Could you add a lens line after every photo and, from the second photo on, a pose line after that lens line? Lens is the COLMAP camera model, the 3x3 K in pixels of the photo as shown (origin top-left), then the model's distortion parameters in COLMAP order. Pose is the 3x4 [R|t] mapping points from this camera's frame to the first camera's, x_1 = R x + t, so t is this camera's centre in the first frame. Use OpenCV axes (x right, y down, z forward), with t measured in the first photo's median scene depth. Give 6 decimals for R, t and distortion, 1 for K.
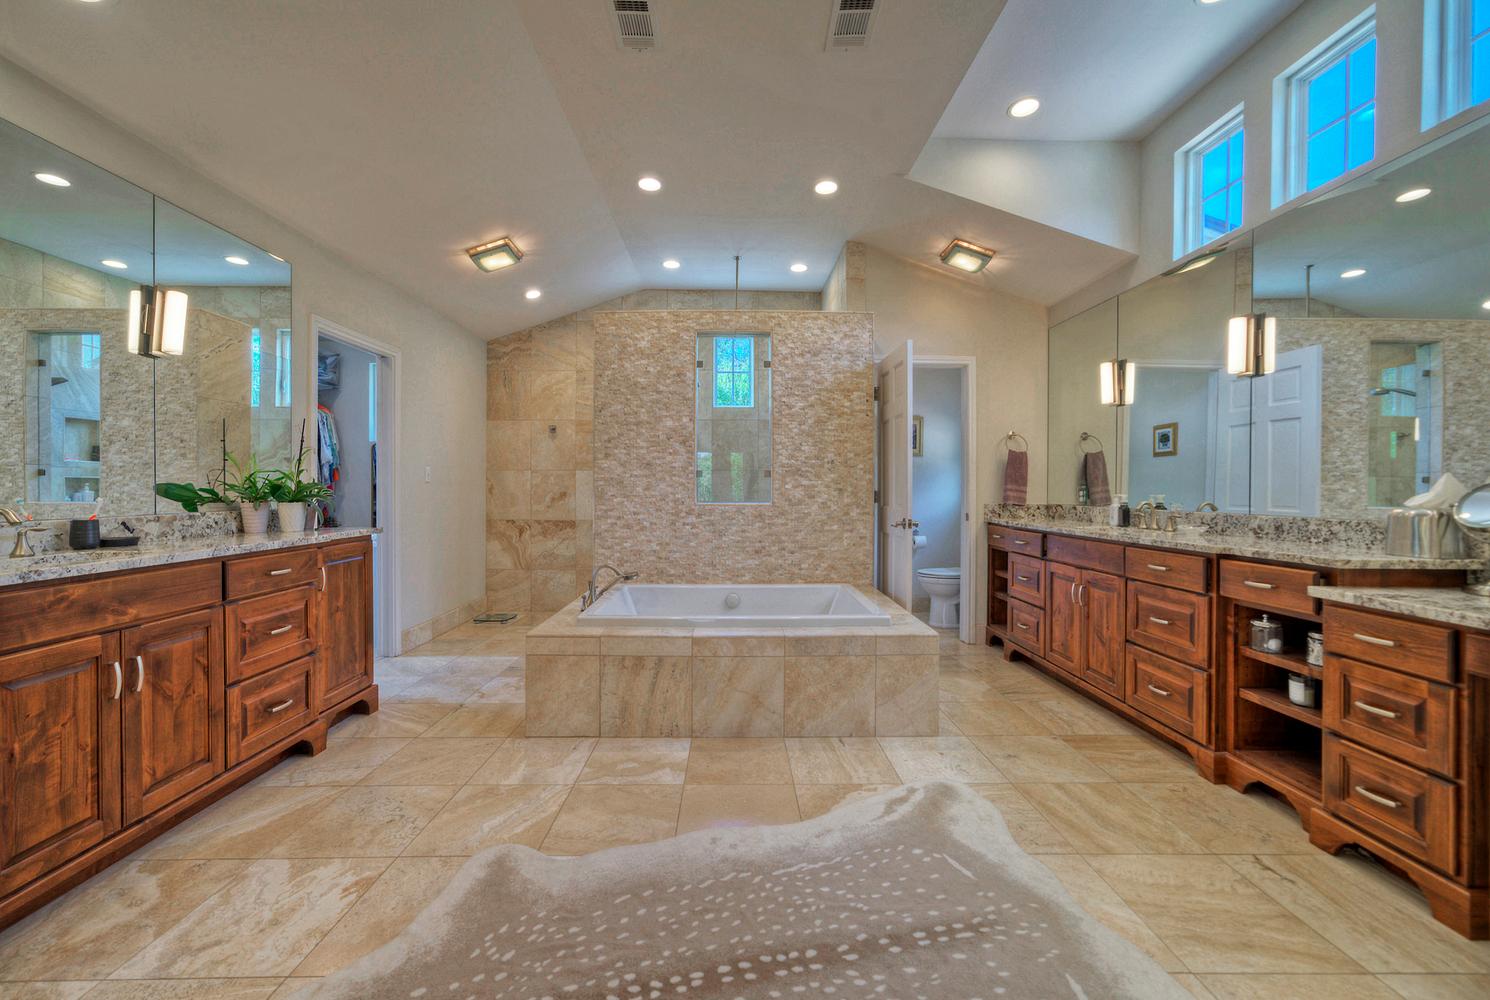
lens RADIAL K [[563.3, 0, 740.2], [0, 563.3, 493.3], [0, 0, 1]] dist [-0.001518, -0.000272]
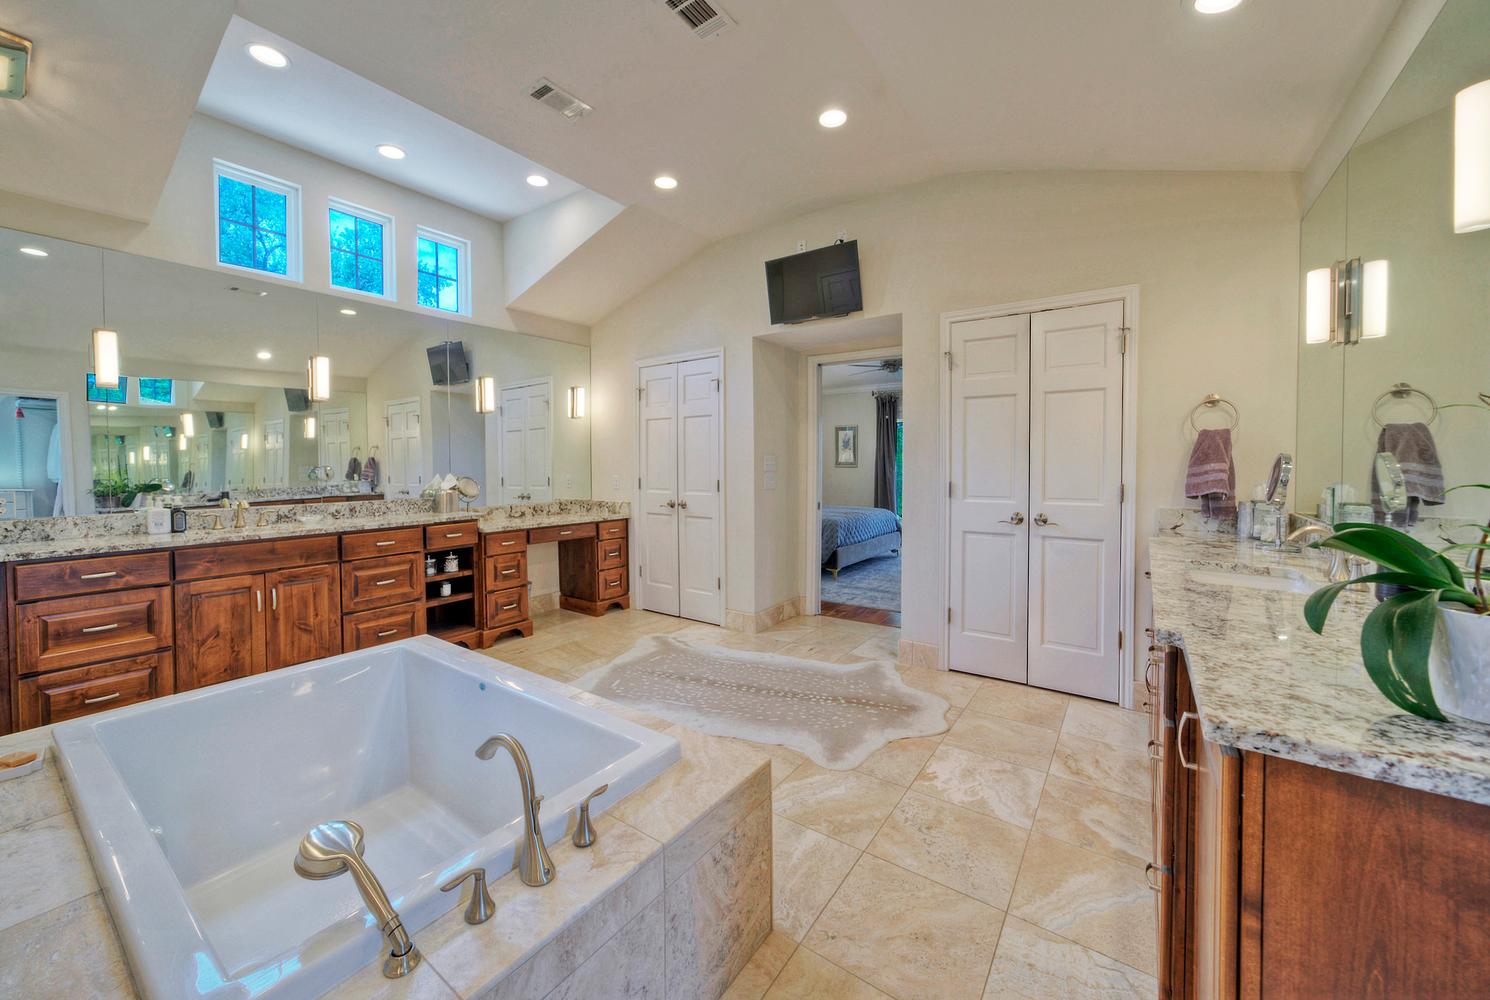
lens RADIAL K [[563.3, 0, 729.6], [0, 563.3, 472.4], [0, 0, 1]] dist [-0.001518, -0.000272]
pose [[-0.797814, -0.009586, 0.602827, -1.059112], [0.008012, 0.999617, 0.026498, -0.098288], [-0.602850, 0.025971, -0.797431, 2.262704]]
